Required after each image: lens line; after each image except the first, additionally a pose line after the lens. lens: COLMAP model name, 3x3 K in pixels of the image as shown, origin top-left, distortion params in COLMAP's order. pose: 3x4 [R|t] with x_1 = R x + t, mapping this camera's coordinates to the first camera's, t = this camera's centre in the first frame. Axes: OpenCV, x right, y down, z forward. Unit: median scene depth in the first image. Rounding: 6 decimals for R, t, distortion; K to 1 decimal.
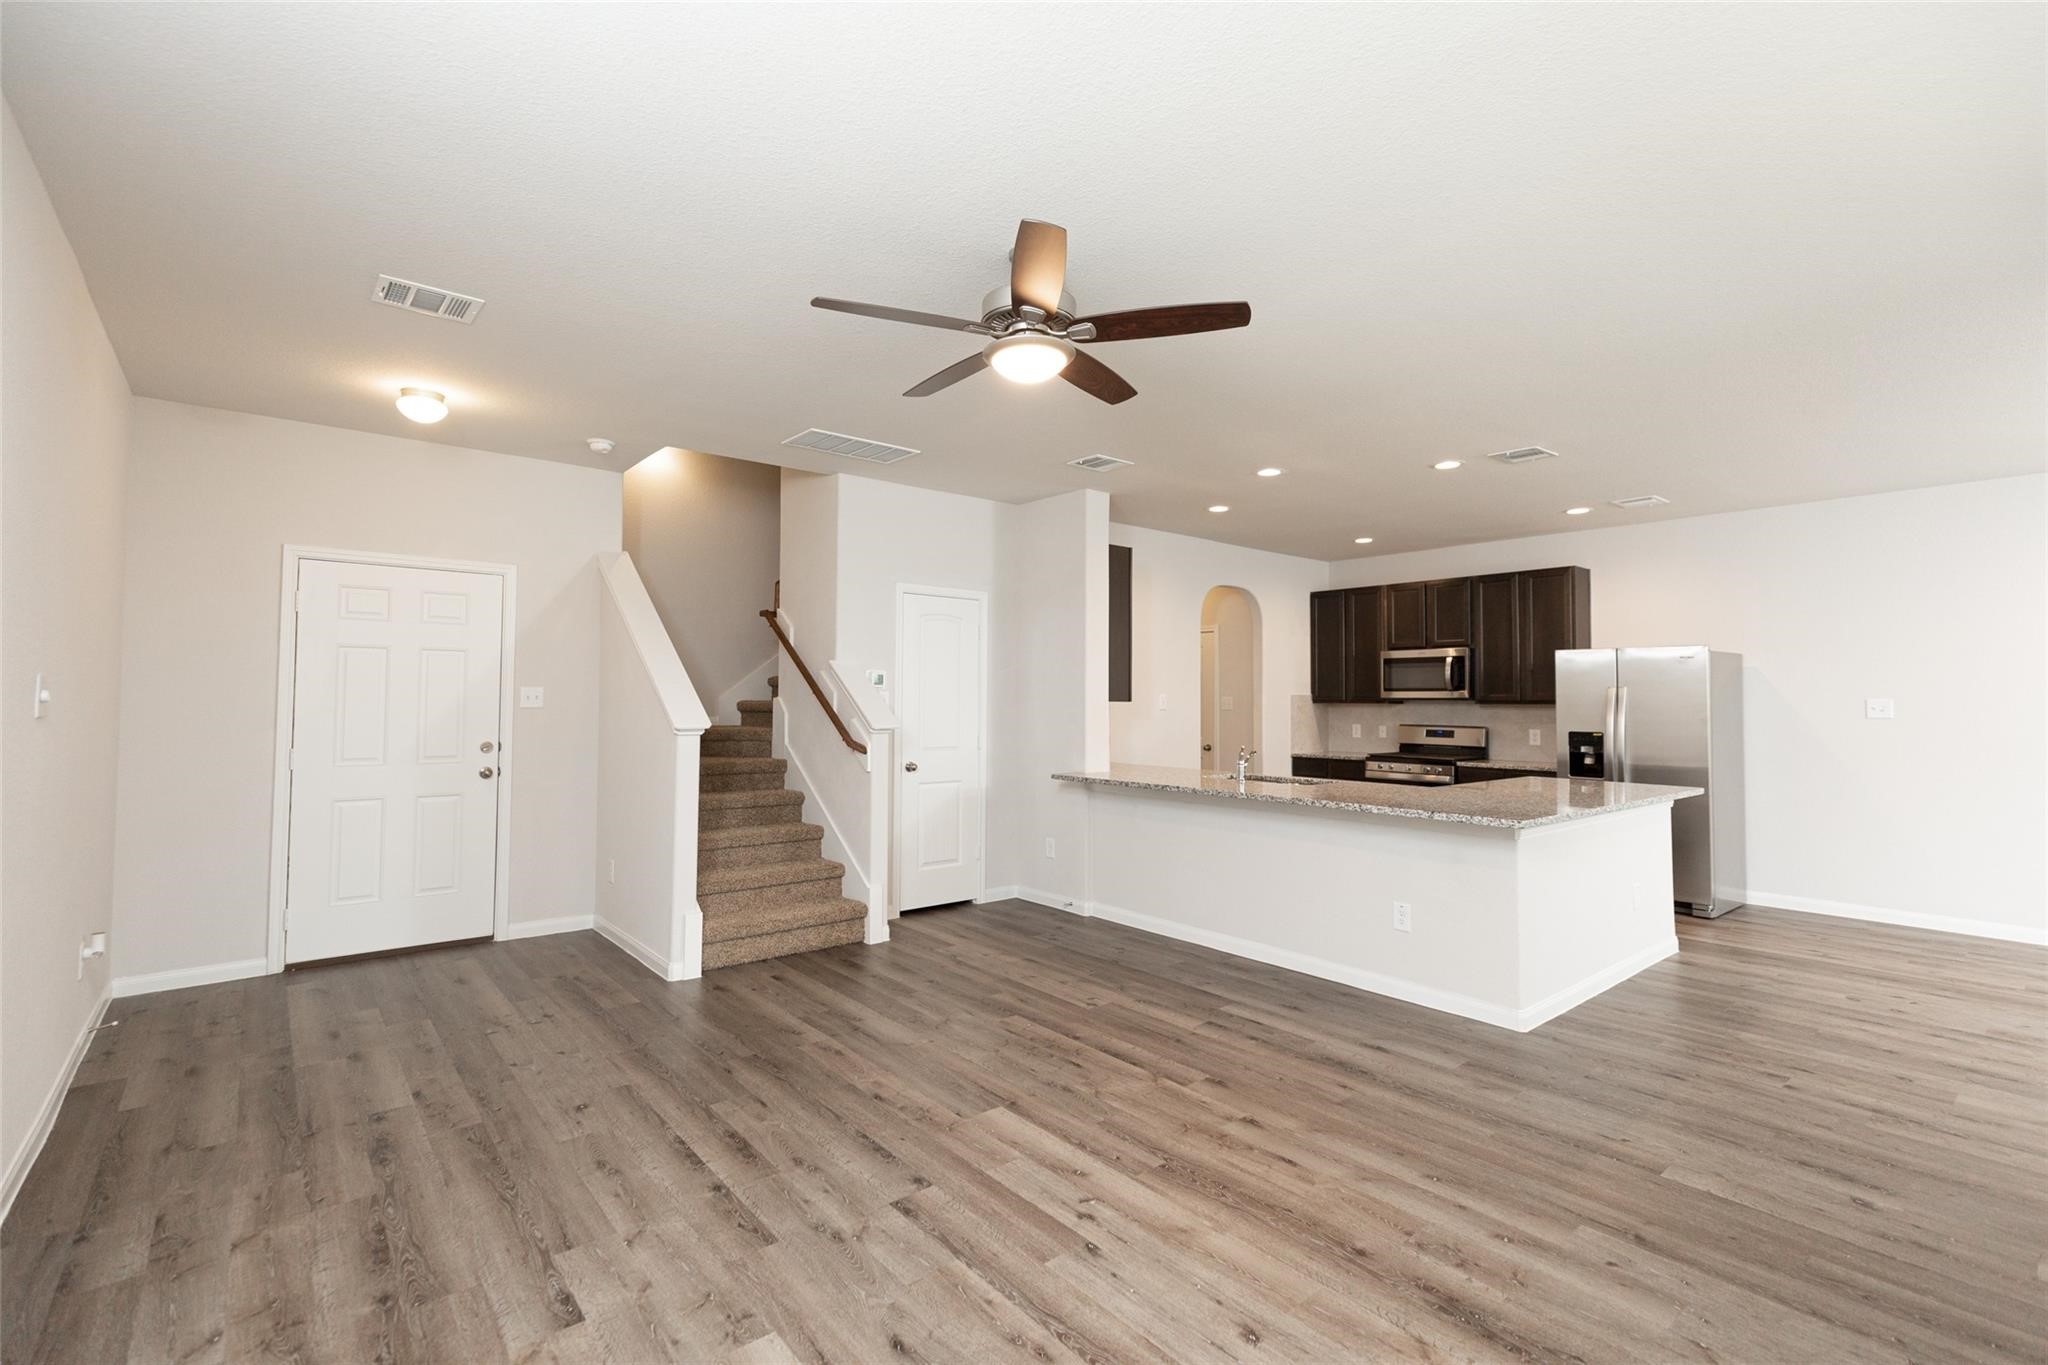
lens RADIAL K [[919.0, 0, 1015.9], [0, 919.0, 674.2], [0, 0, 1]] dist [0.005530, -0.001224]
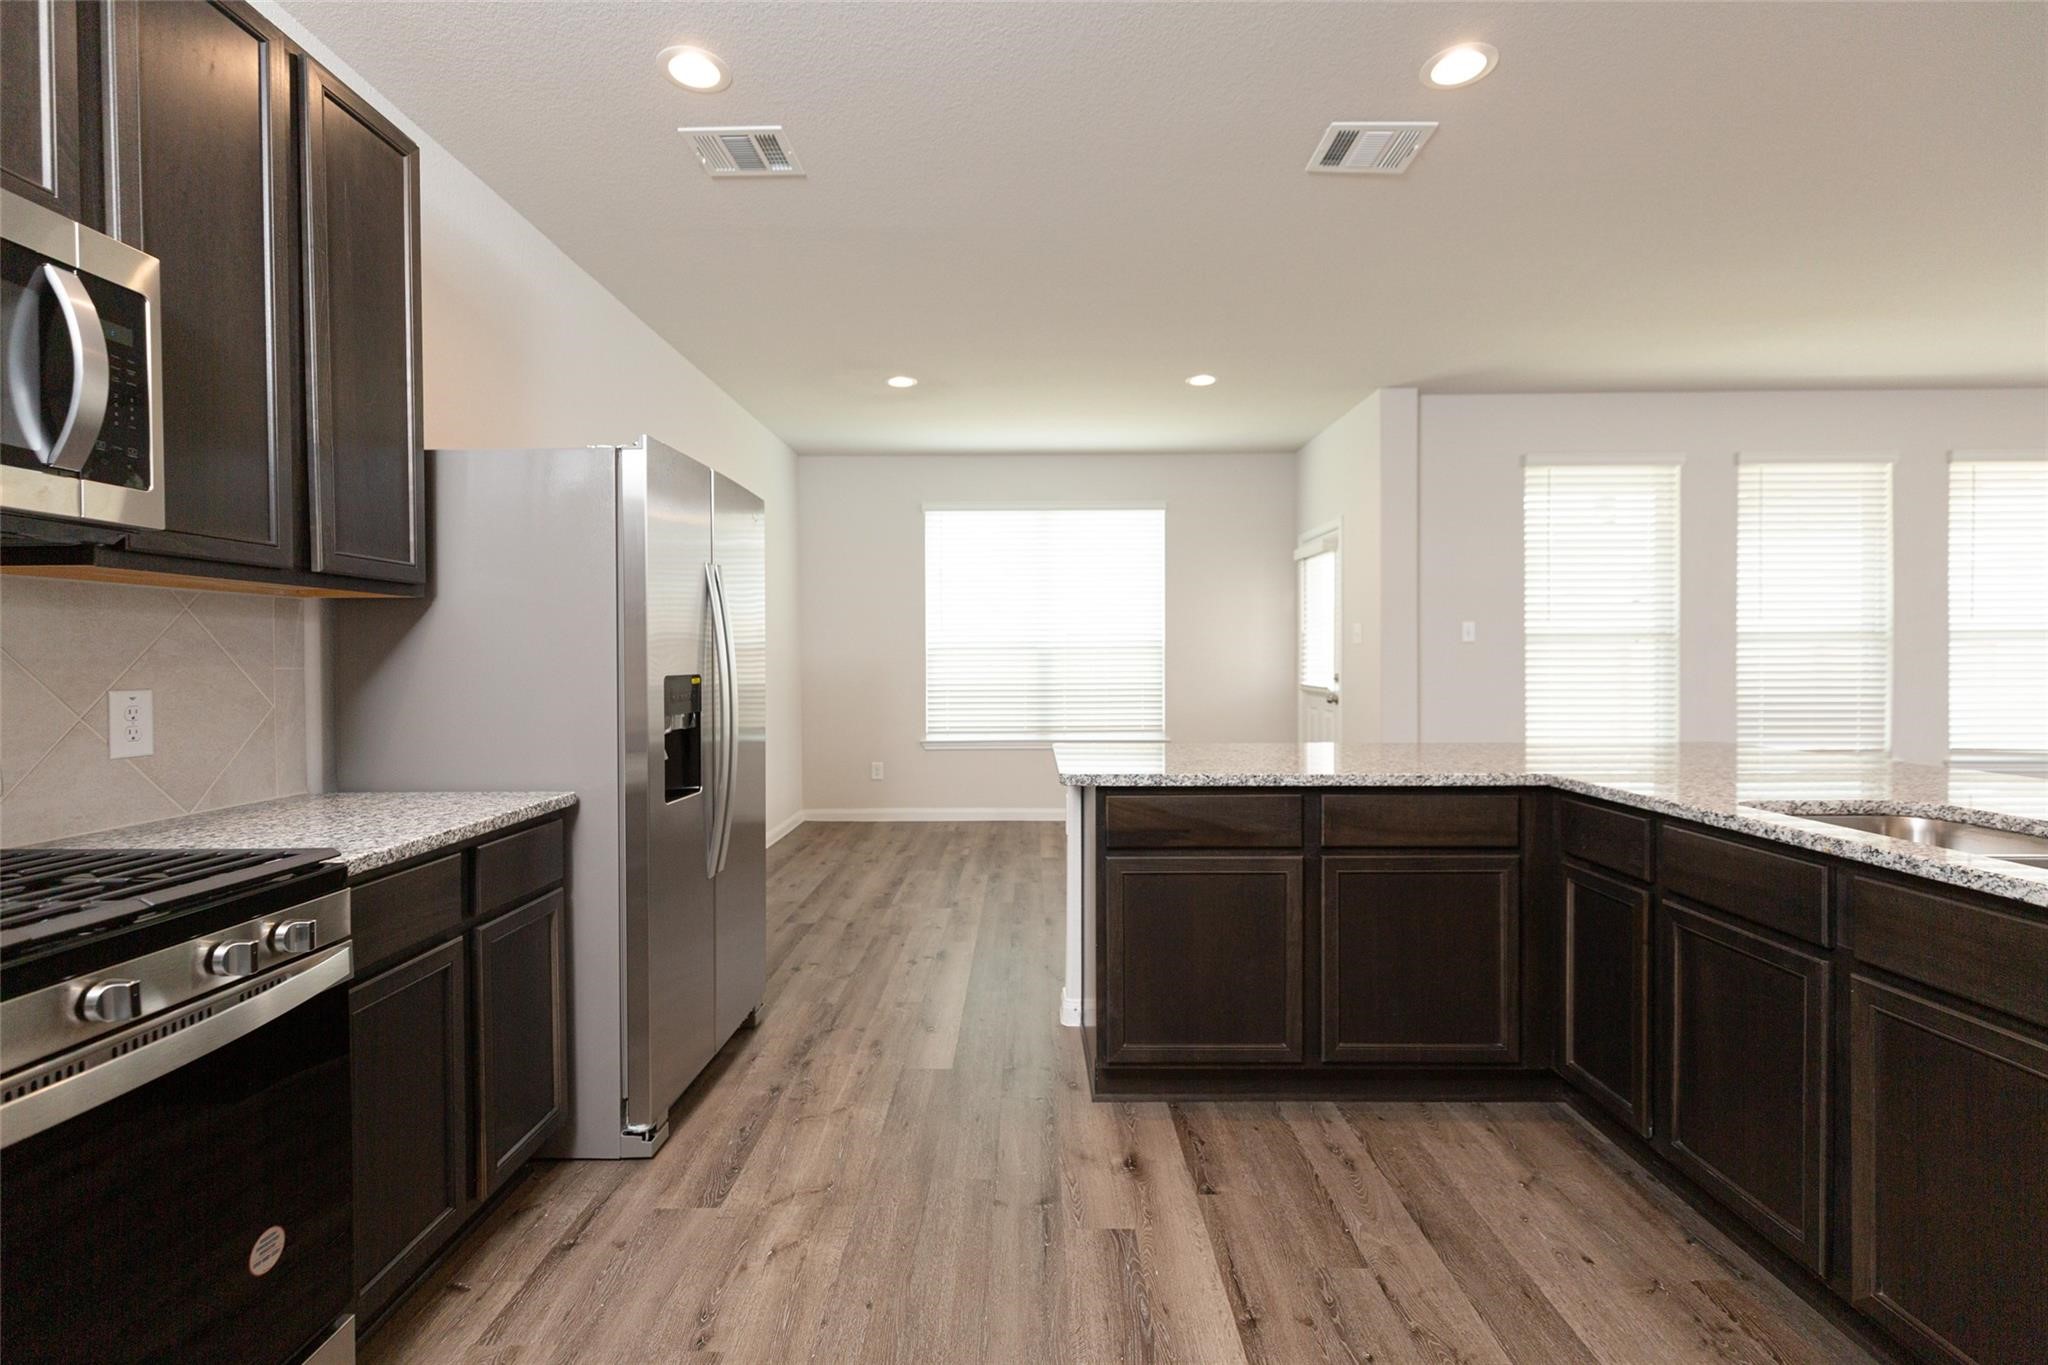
lens RADIAL K [[919.0, 0, 1023.8], [0, 919.0, 672.6], [0, 0, 1]] dist [0.005530, -0.001224]
pose [[-0.762431, -0.013158, 0.646936, 0.486170], [-0.019496, 0.999806, -0.002641, 0.107456], [-0.646776, -0.014626, -0.762540, 2.142532]]
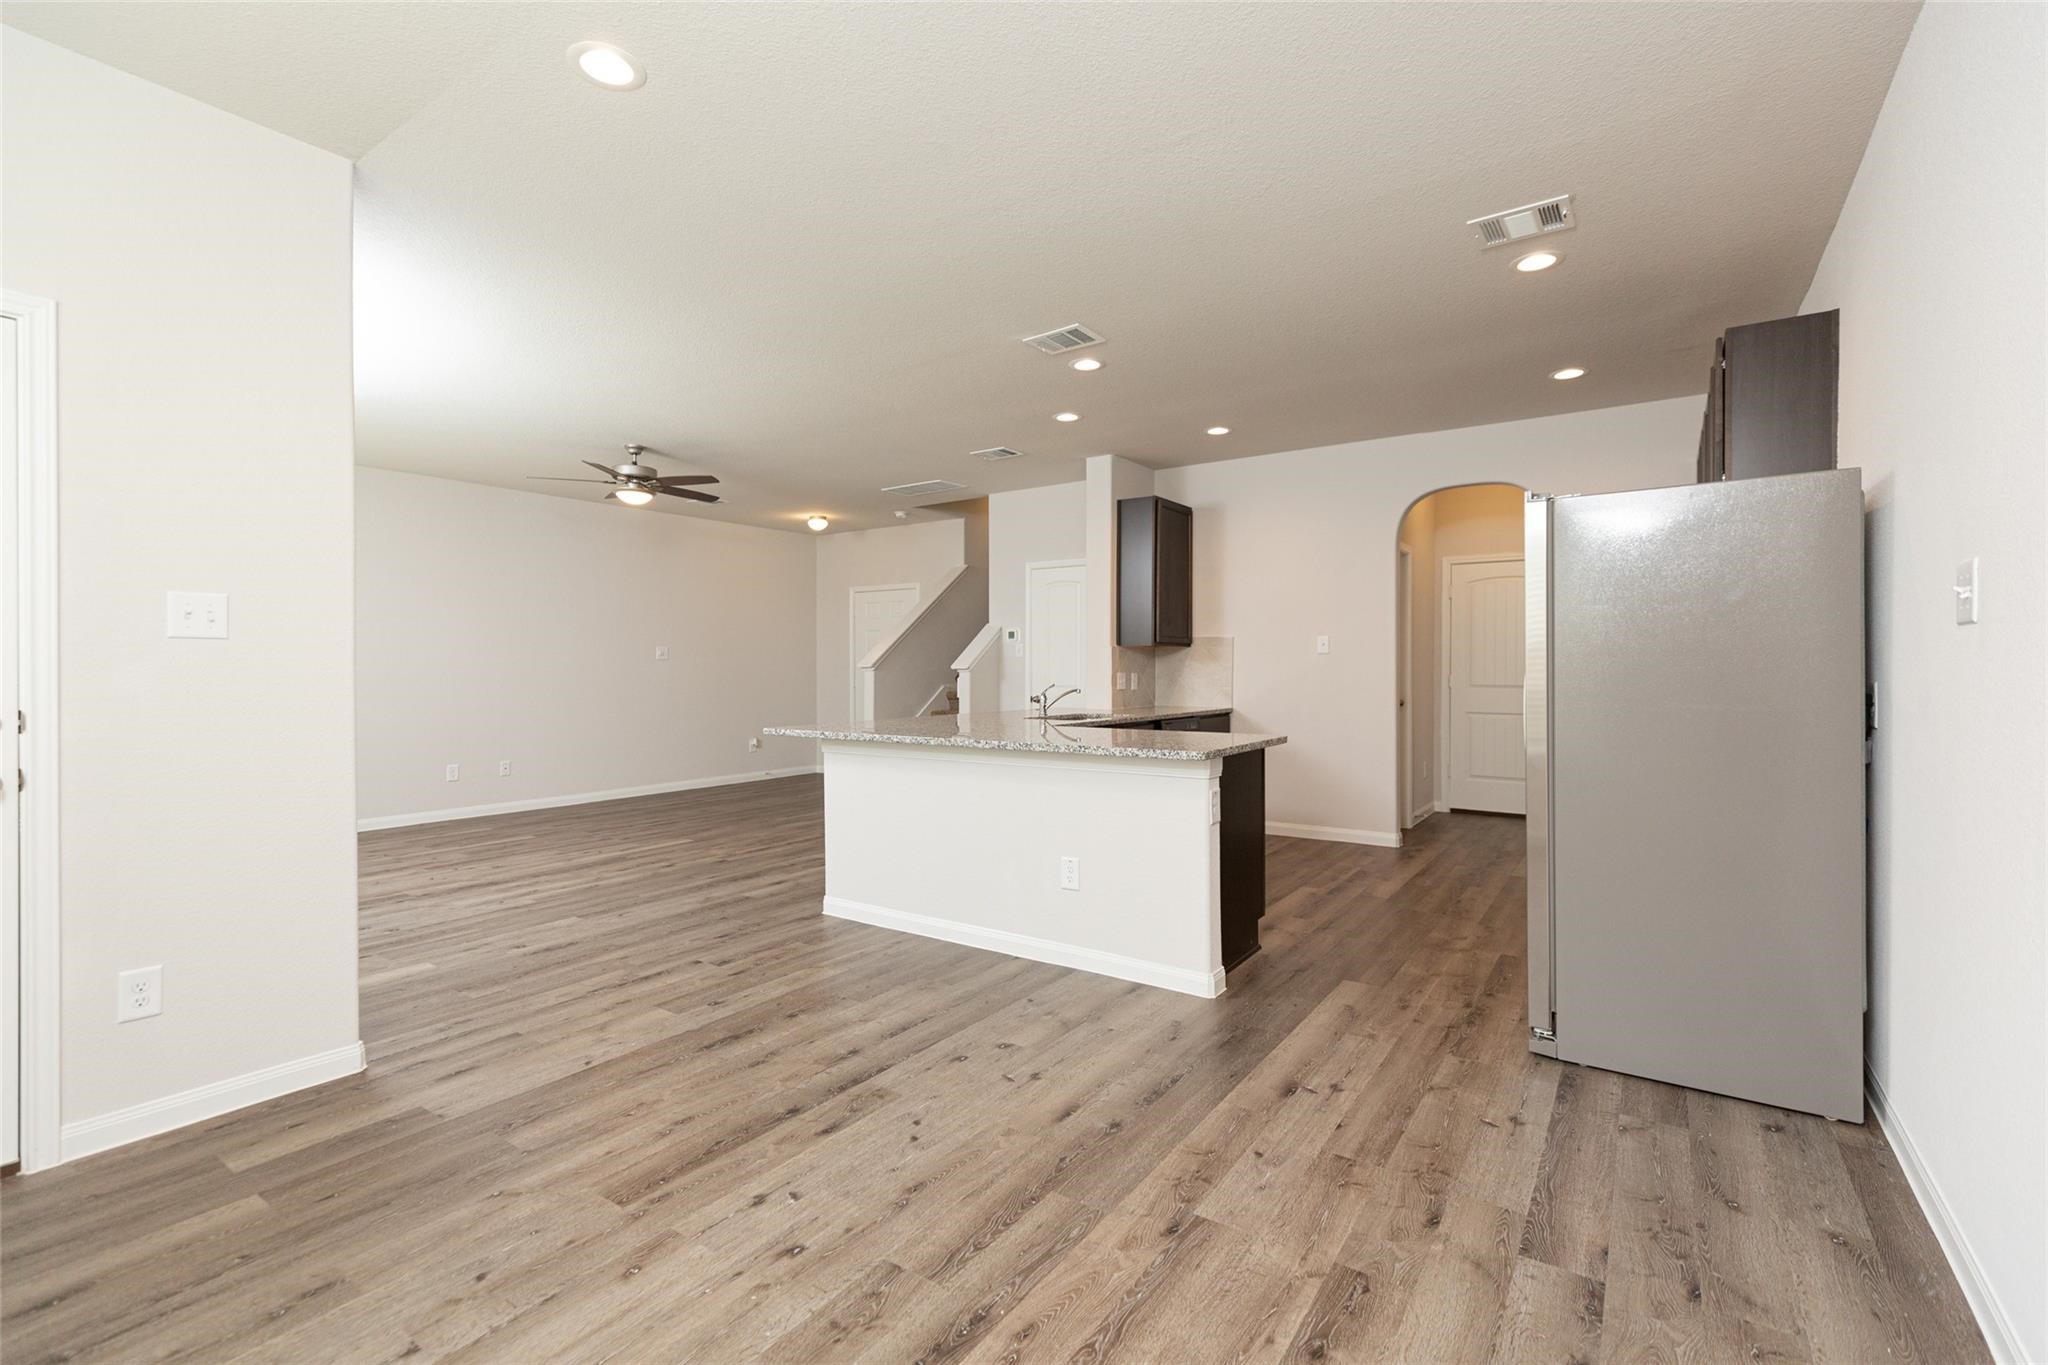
lens RADIAL K [[919.0, 0, 1016.9], [0, 919.0, 669.9], [0, 0, 1]] dist [0.005530, -0.001224]
pose [[0.262433, -0.006655, -0.964927, 1.882391], [0.029386, 0.999568, 0.001099, 0.090515], [0.964503, -0.028644, 0.262515, 1.008329]]
